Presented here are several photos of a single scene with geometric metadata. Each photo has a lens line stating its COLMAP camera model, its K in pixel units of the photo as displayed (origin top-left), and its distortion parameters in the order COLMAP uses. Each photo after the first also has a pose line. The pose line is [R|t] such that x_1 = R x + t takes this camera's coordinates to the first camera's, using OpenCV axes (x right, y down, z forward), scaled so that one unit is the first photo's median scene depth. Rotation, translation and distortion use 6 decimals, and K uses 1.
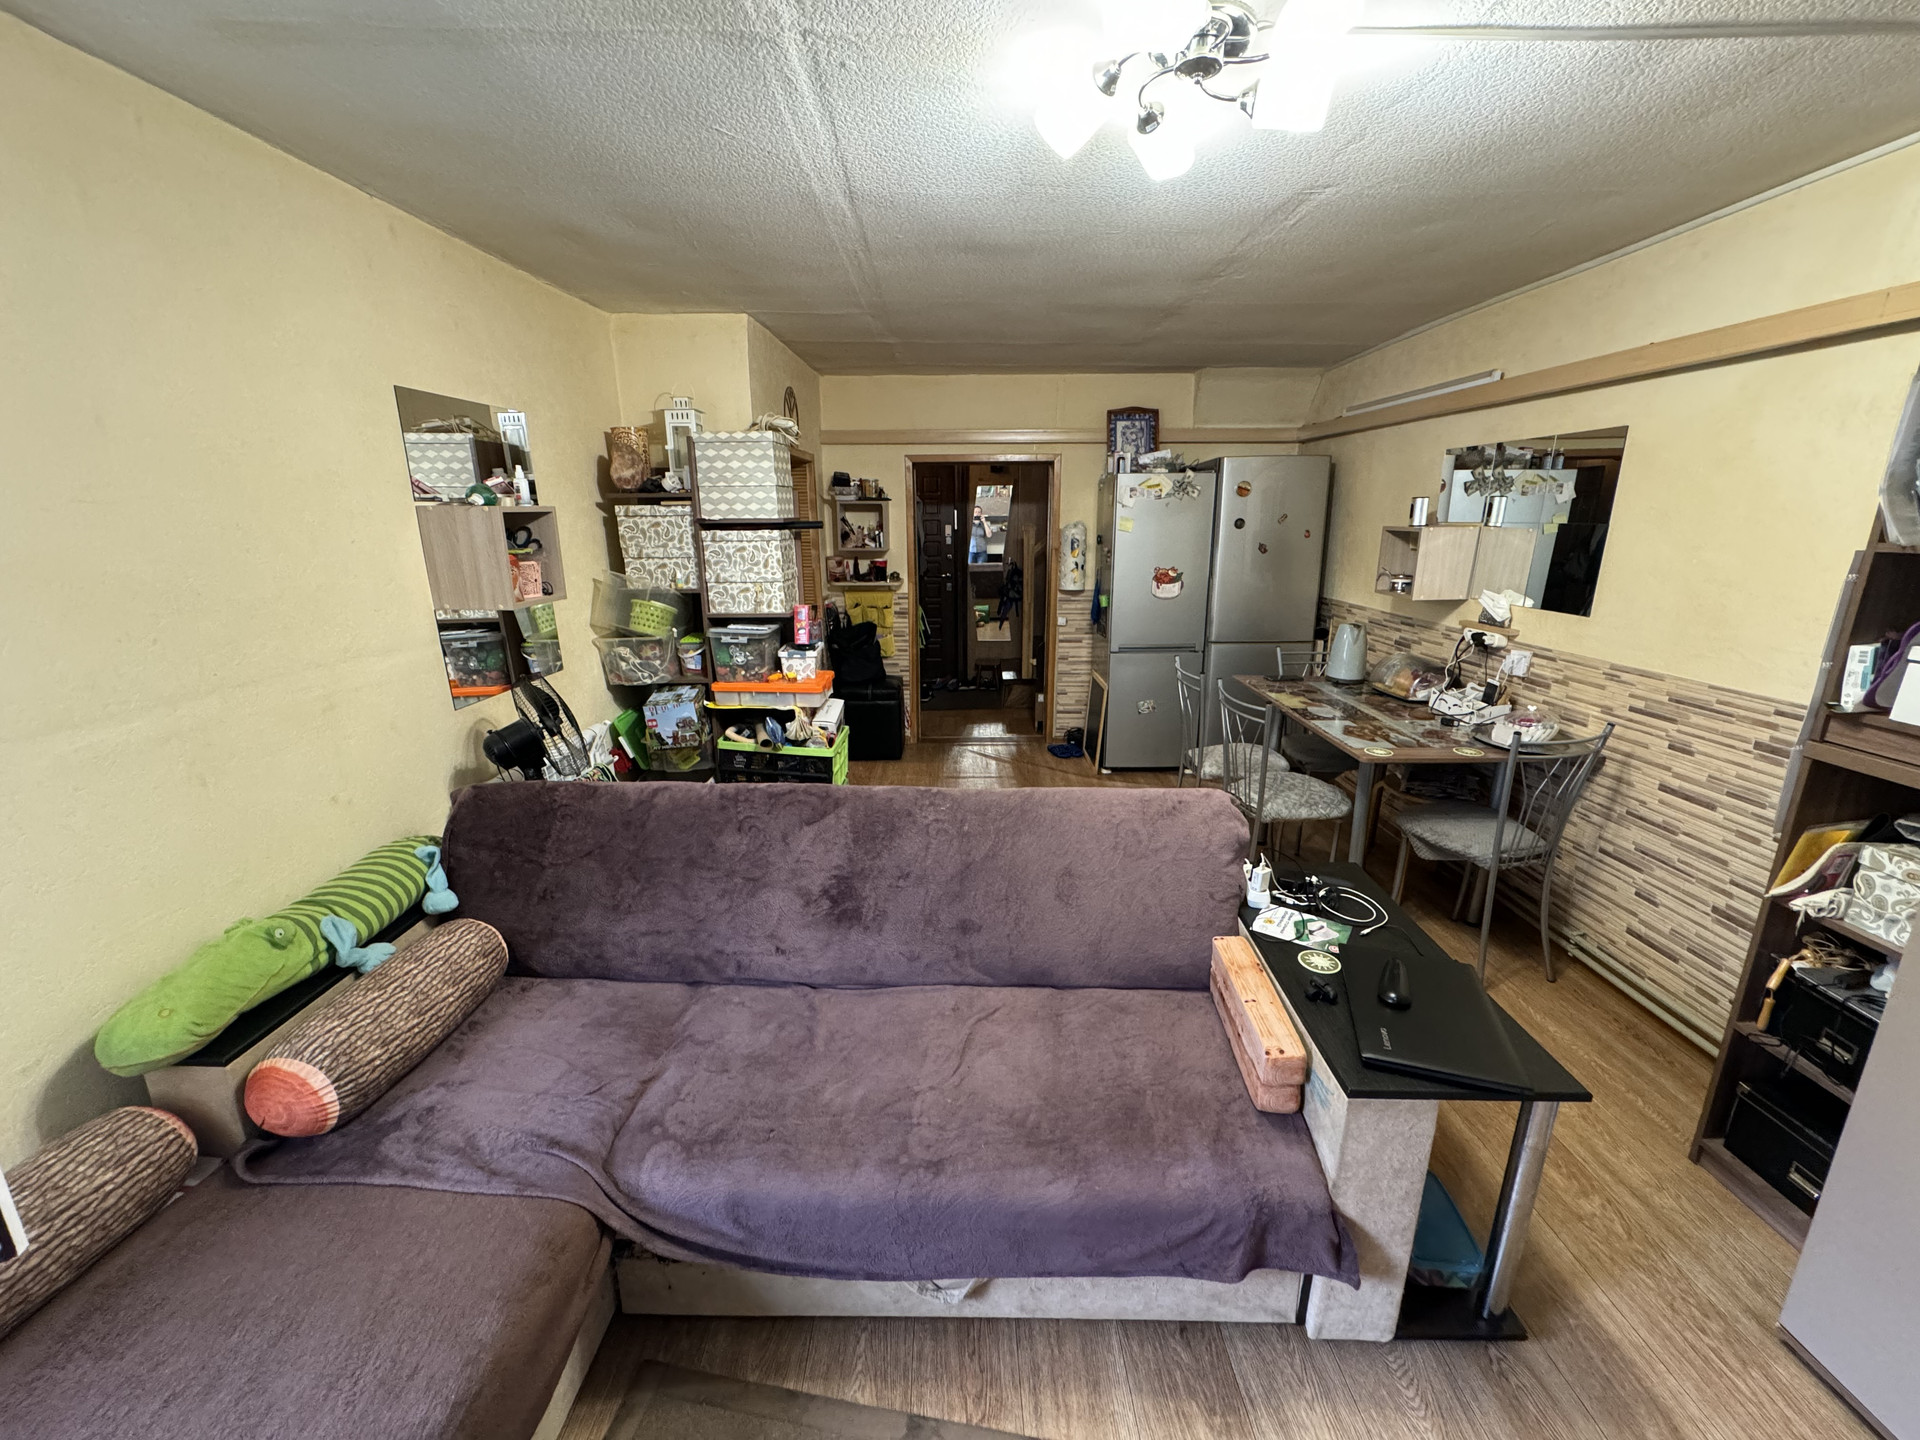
lens RADIAL K [[761.5, 0, 957.1], [0, 761.5, 720.2], [0, 0, 1]] dist [-0.002255, 0.000714]
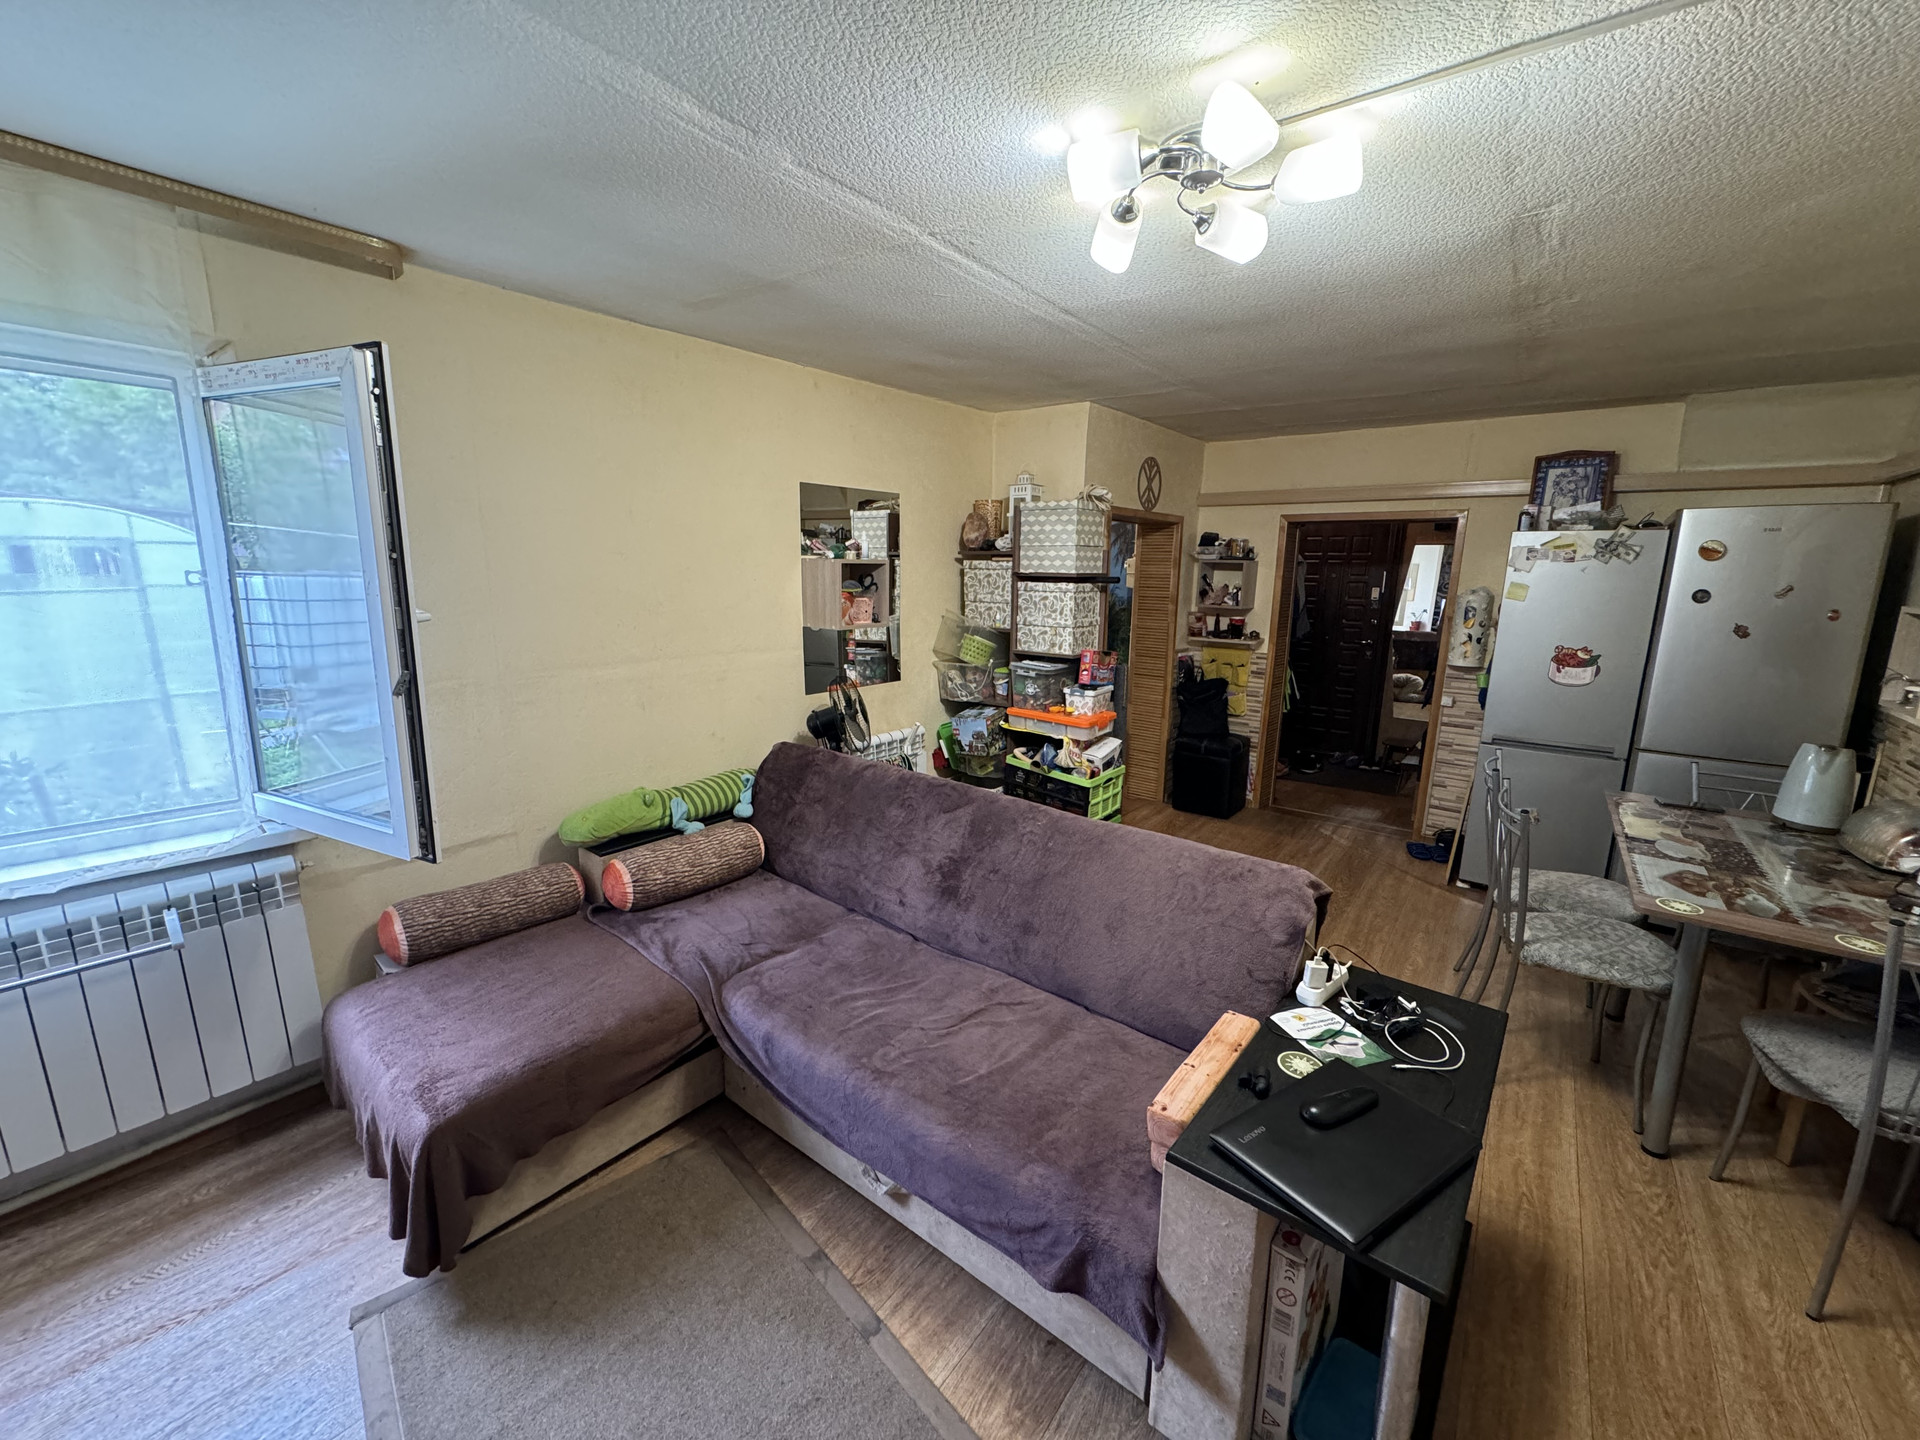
lens RADIAL K [[761.5, 0, 959.9], [0, 761.5, 721.4], [0, 0, 1]] dist [-0.002255, 0.000714]
pose [[0.793945, 0.138611, -0.591978, 0.387048], [-0.179642, 0.983675, -0.010605, -0.000947], [0.580844, 0.114764, 0.805884, -0.005640]]
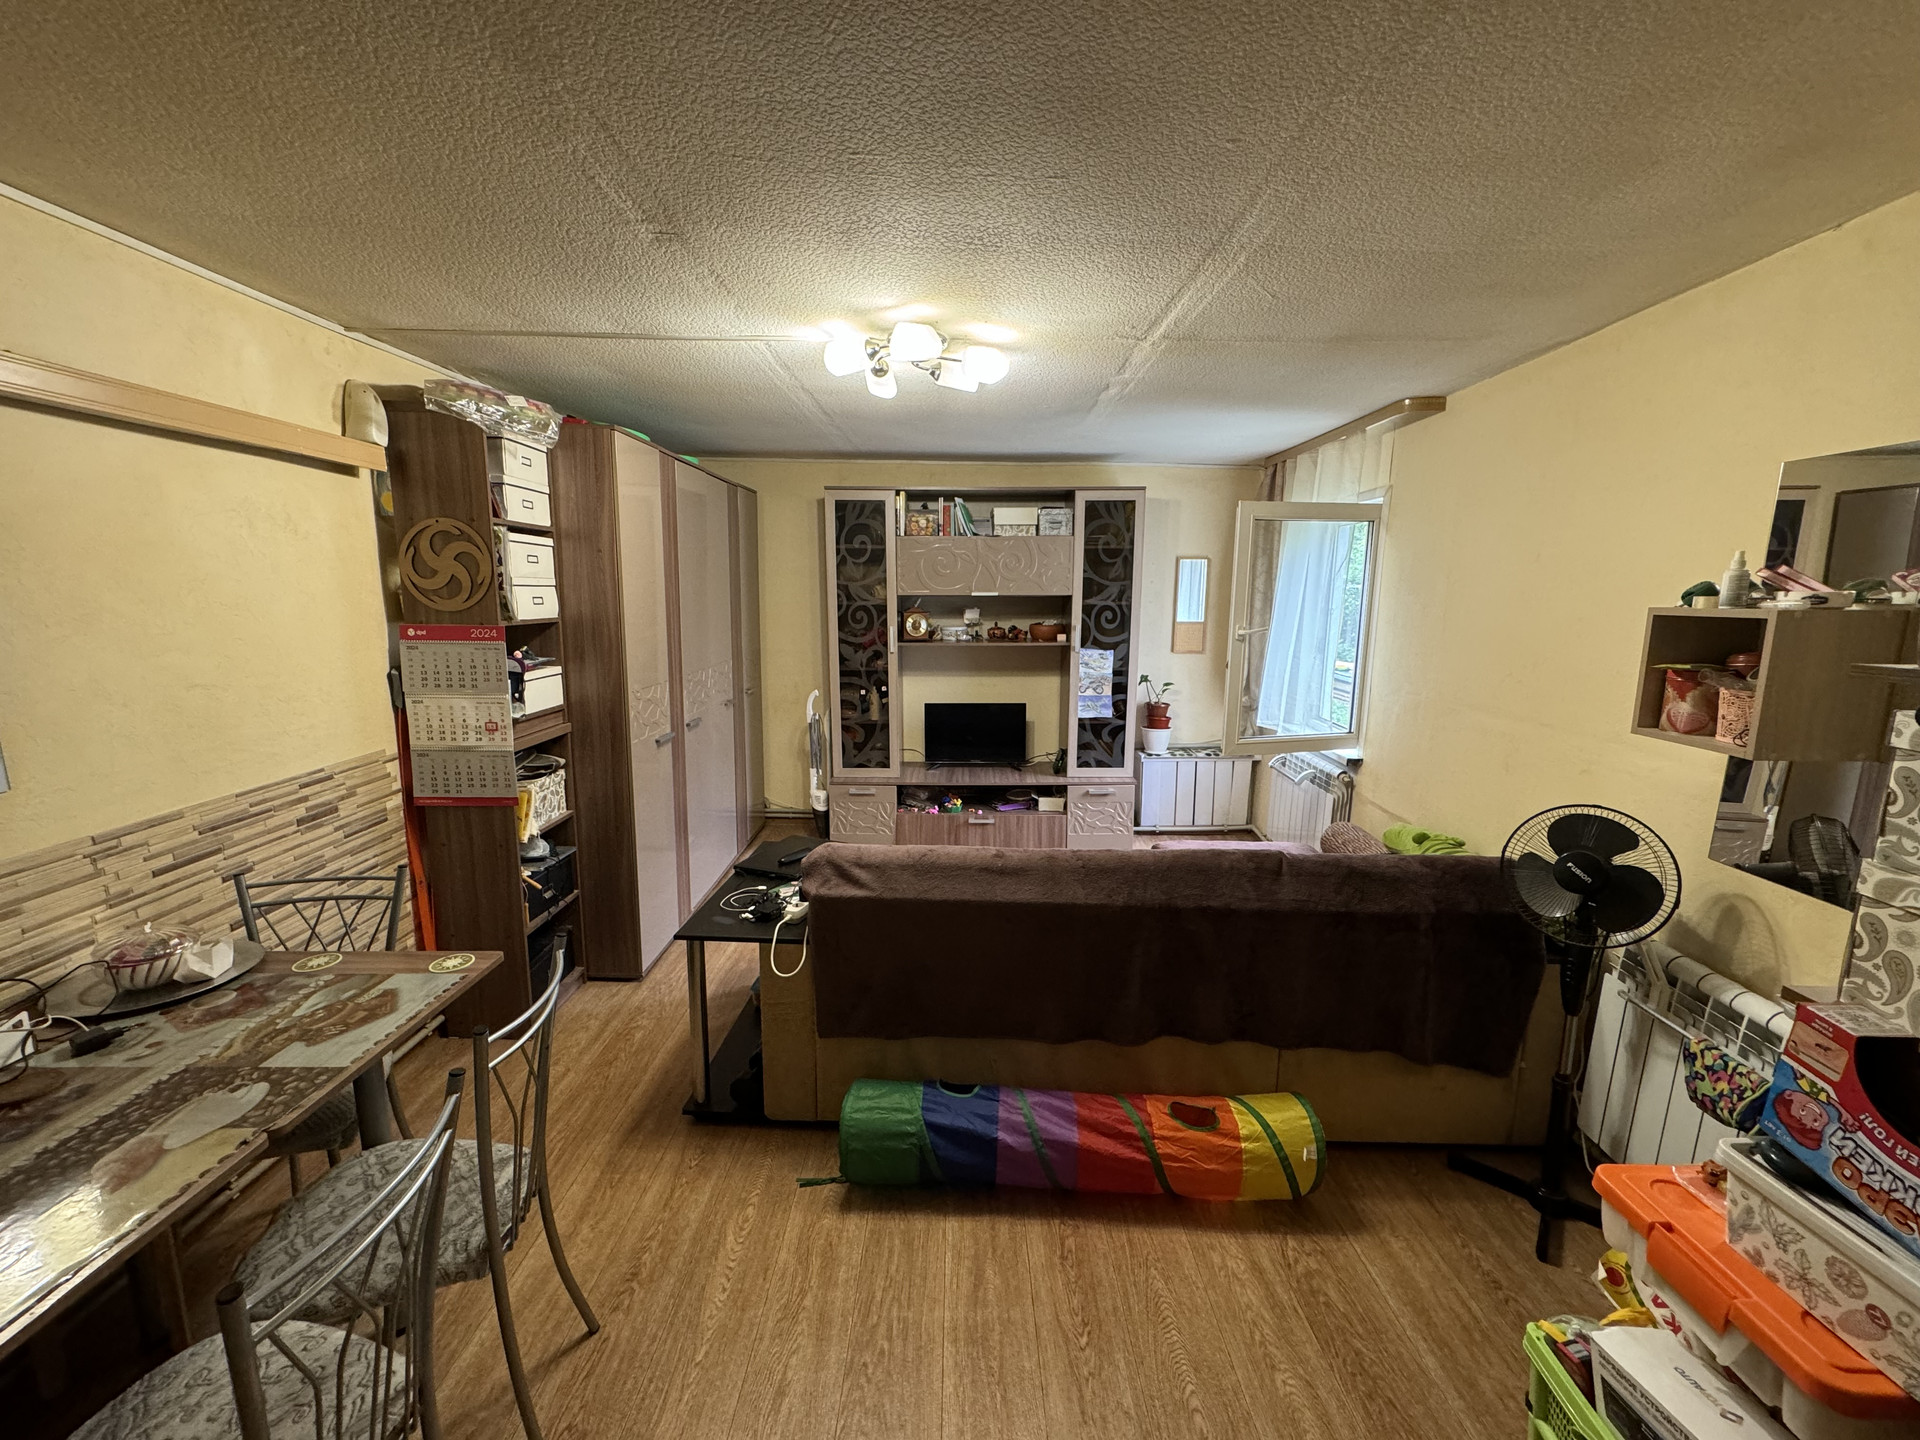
lens RADIAL K [[761.5, 0, 960.3], [0, 761.5, 713.1], [0, 0, 1]] dist [-0.002255, 0.000714]
pose [[-0.999987, -0.002184, 0.004679, 0.101904], [-0.000039, 0.909327, 0.416082, -0.405027], [-0.005164, 0.416076, -0.909315, 1.413581]]
